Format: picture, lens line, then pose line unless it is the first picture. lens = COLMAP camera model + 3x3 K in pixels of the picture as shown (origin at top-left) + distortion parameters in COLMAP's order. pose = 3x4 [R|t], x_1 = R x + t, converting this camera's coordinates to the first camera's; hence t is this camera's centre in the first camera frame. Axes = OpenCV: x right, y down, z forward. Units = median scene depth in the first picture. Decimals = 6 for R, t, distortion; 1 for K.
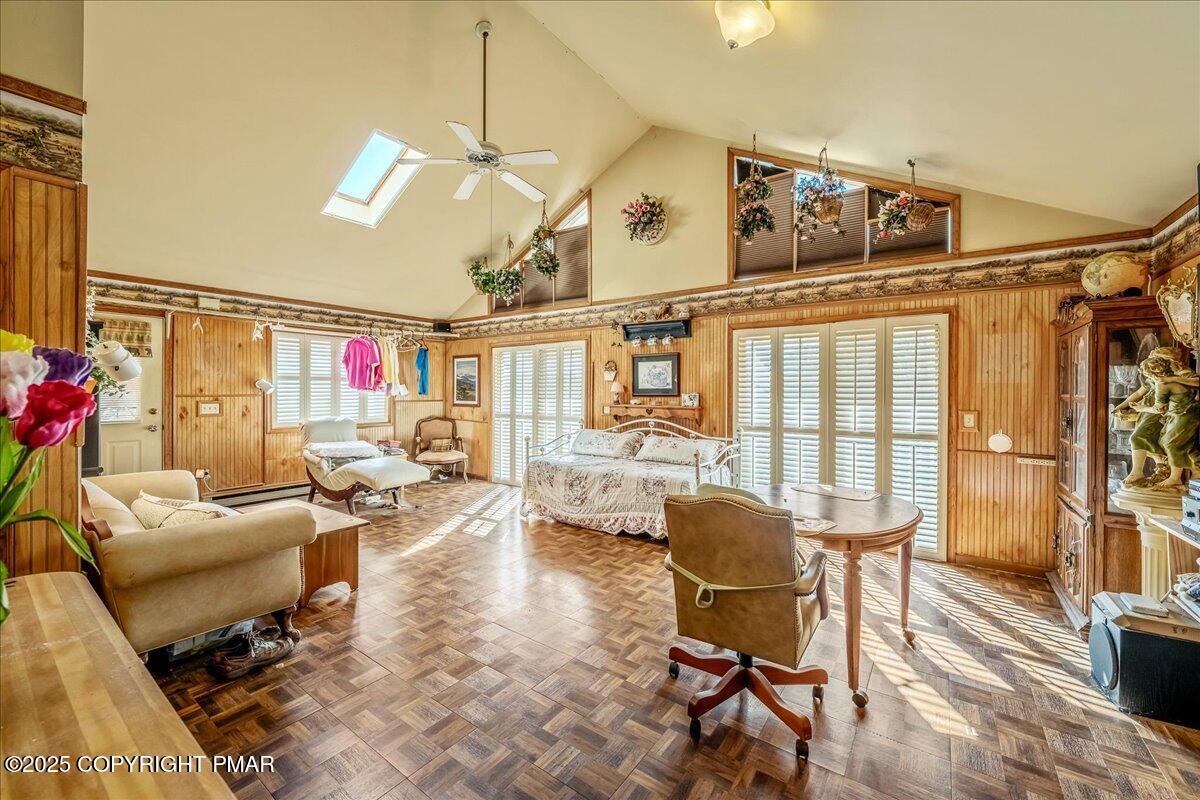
lens RADIAL K [[472.5, 0, 600.5], [0, 472.5, 391.1], [0, 0, 1]] dist [-0.001851, -0.000388]
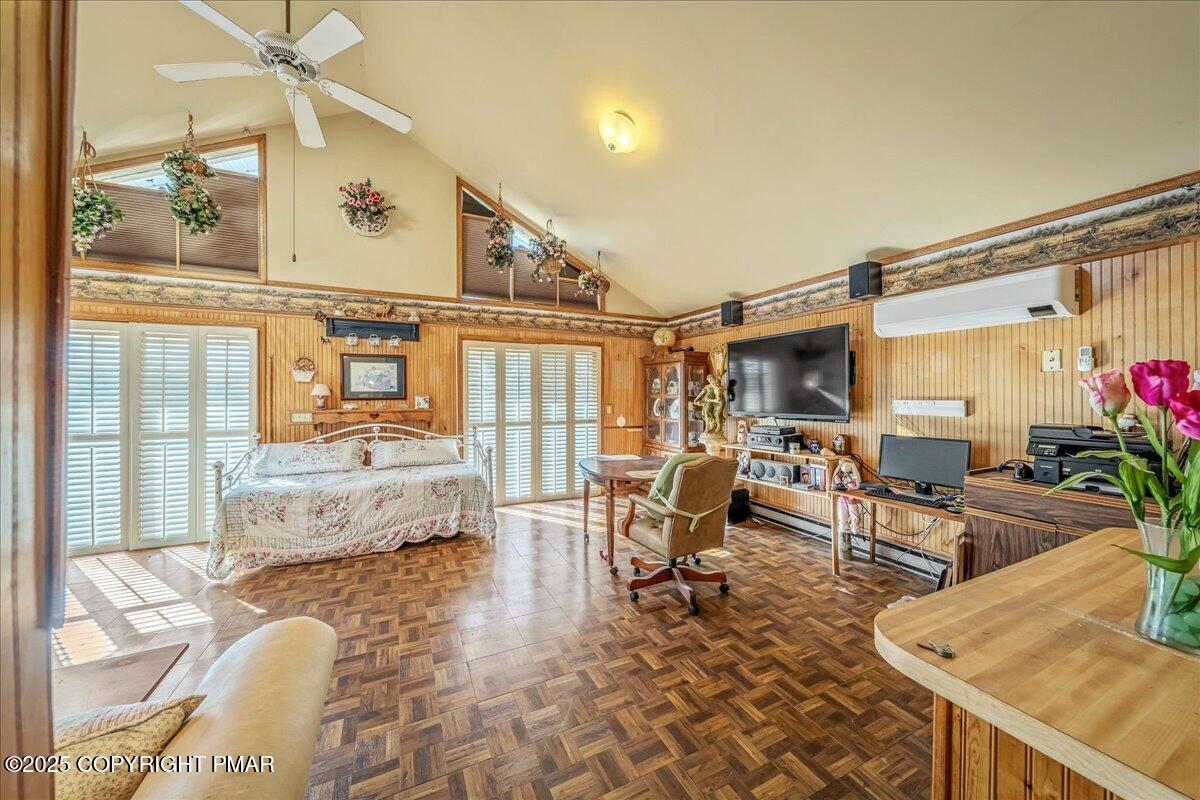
lens RADIAL K [[411.2, 0, 602.8], [0, 411.2, 393.5], [0, 0, 1]] dist [-0.005227, -0.000183]
pose [[0.471177, -0.006017, 0.882018, -0.436269], [0.003526, 0.999982, 0.004937, -0.004202], [-0.882032, 0.000784, 0.471189, 0.238809]]
